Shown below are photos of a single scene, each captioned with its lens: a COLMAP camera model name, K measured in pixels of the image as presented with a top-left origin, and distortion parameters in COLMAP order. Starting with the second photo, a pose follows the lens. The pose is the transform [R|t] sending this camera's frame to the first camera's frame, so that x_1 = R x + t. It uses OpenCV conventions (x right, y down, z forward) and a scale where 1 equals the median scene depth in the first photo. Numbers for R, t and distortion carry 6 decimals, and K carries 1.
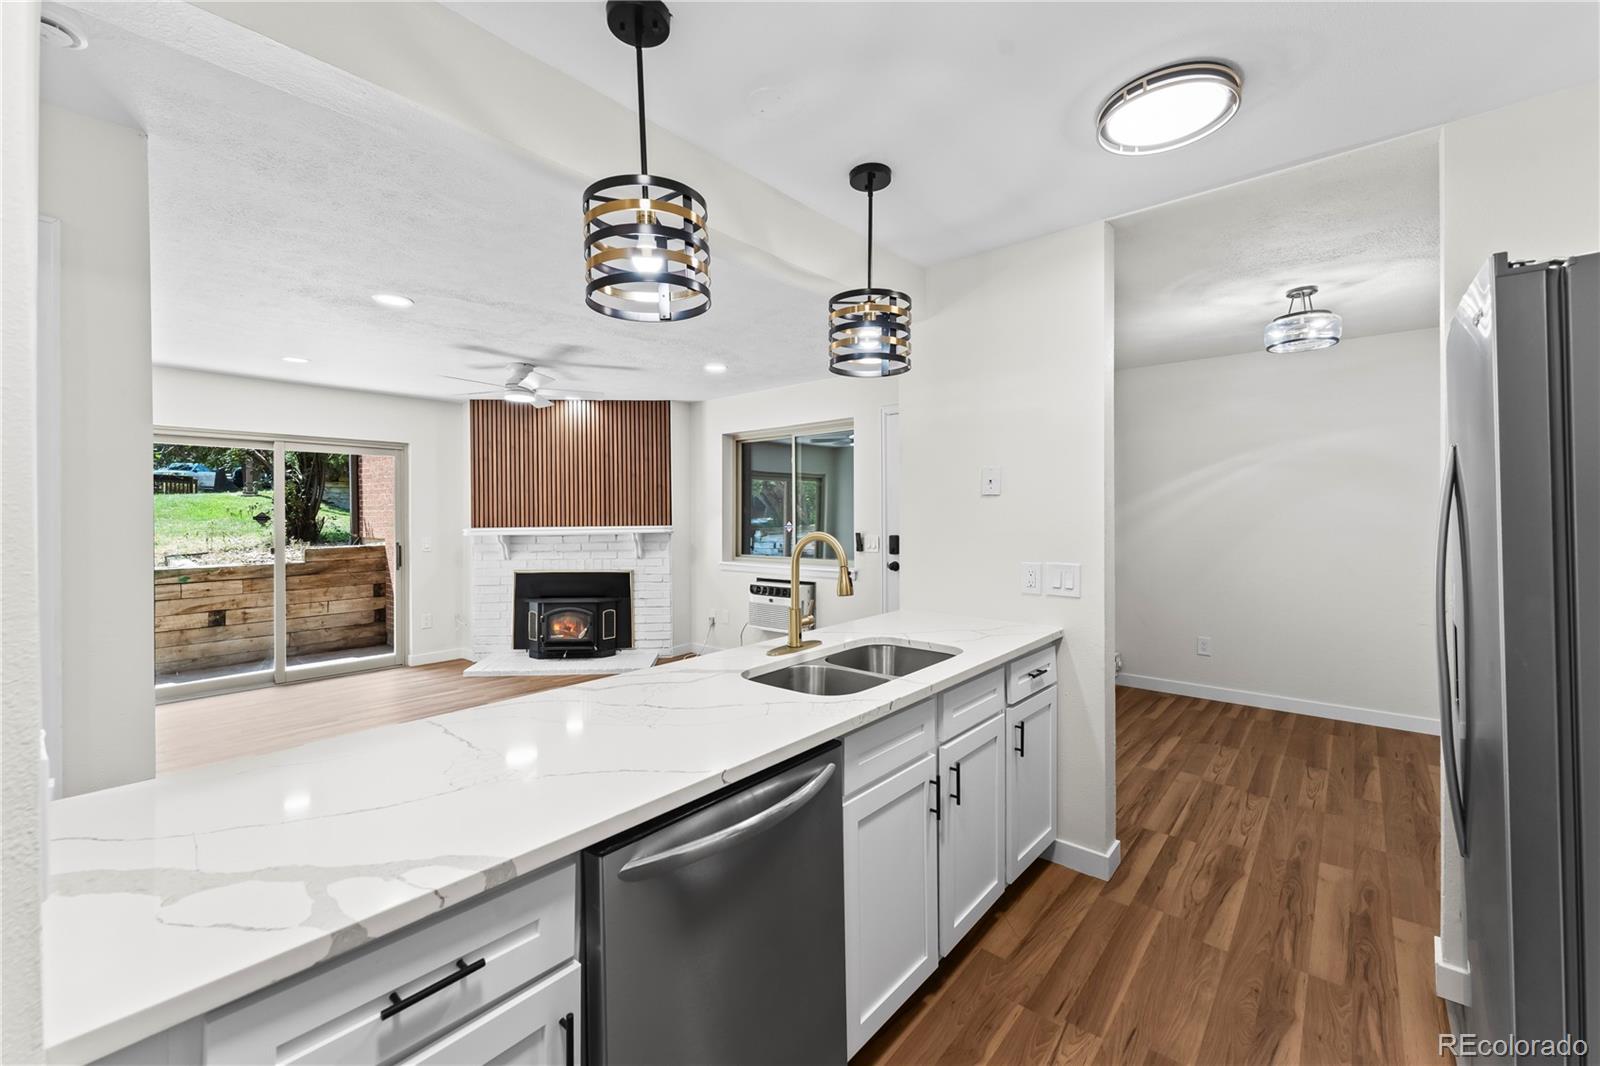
lens RADIAL K [[650.9, 0, 810.3], [0, 650.9, 510.7], [0, 0, 1]] dist [0.004033, -0.001149]
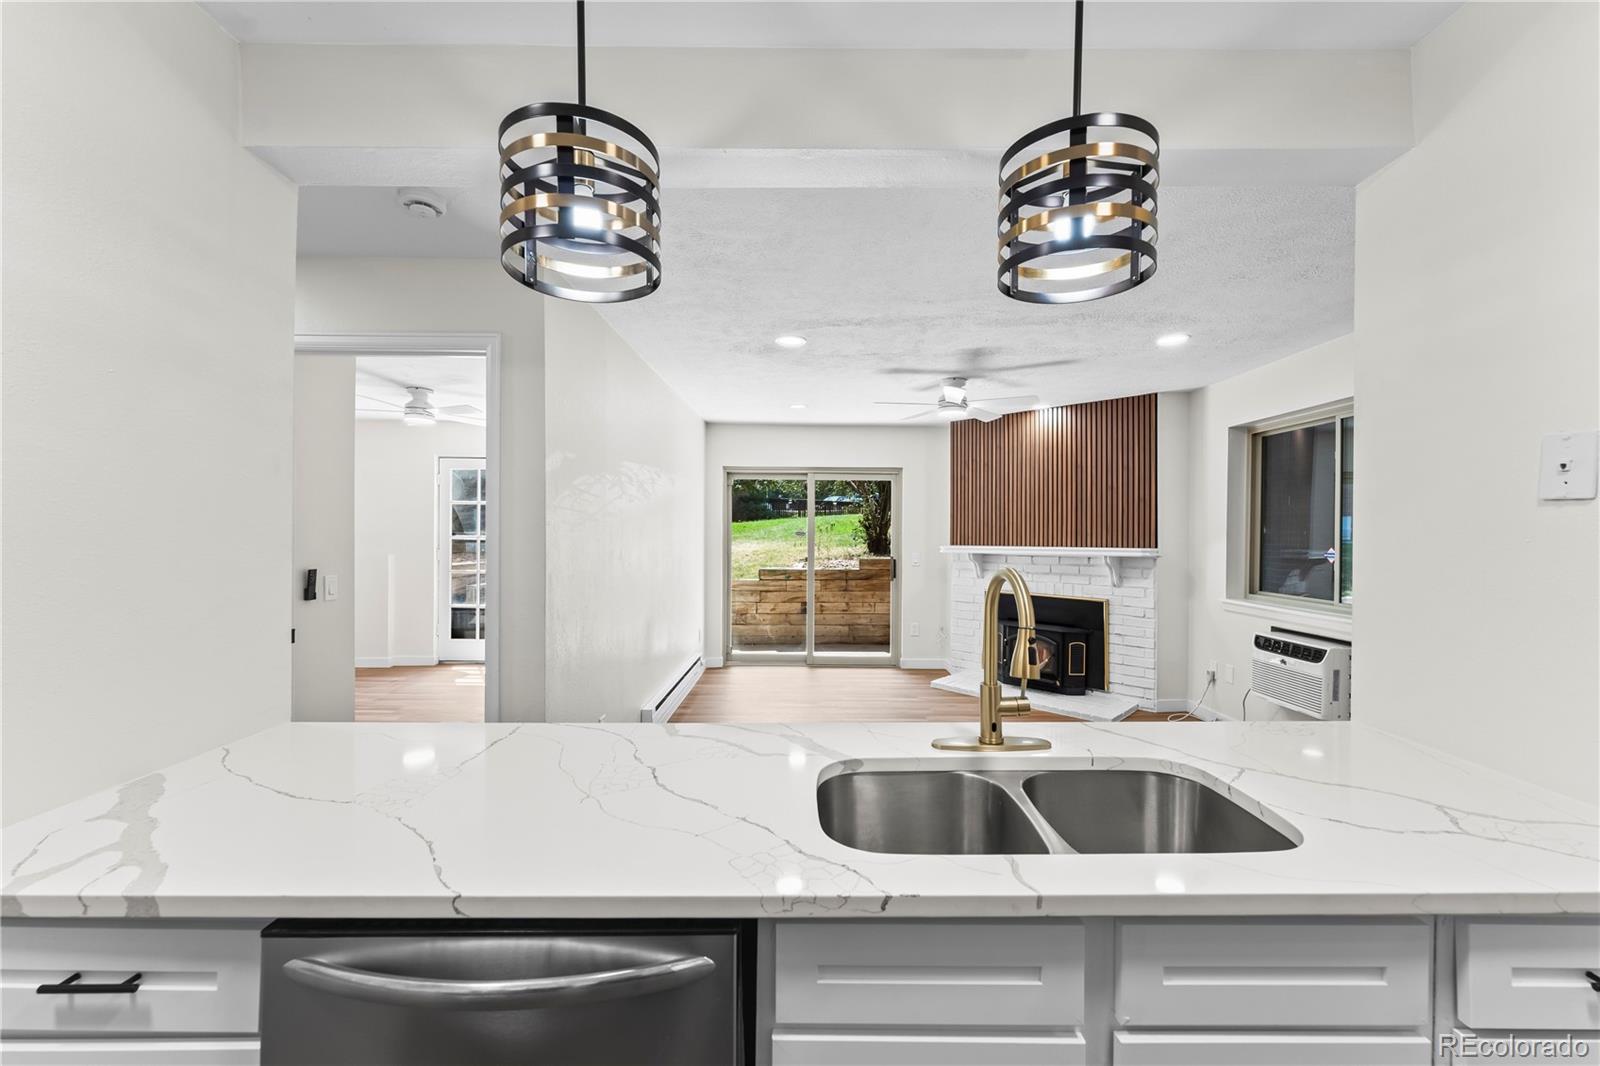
lens RADIAL K [[650.9, 0, 810.2], [0, 650.9, 531.2], [0, 0, 1]] dist [0.004033, -0.001149]
pose [[0.647628, 0.008691, -0.761907, 0.134407], [-0.005590, 0.999962, 0.006655, -0.001649], [0.761936, -0.000051, 0.647653, 0.168810]]
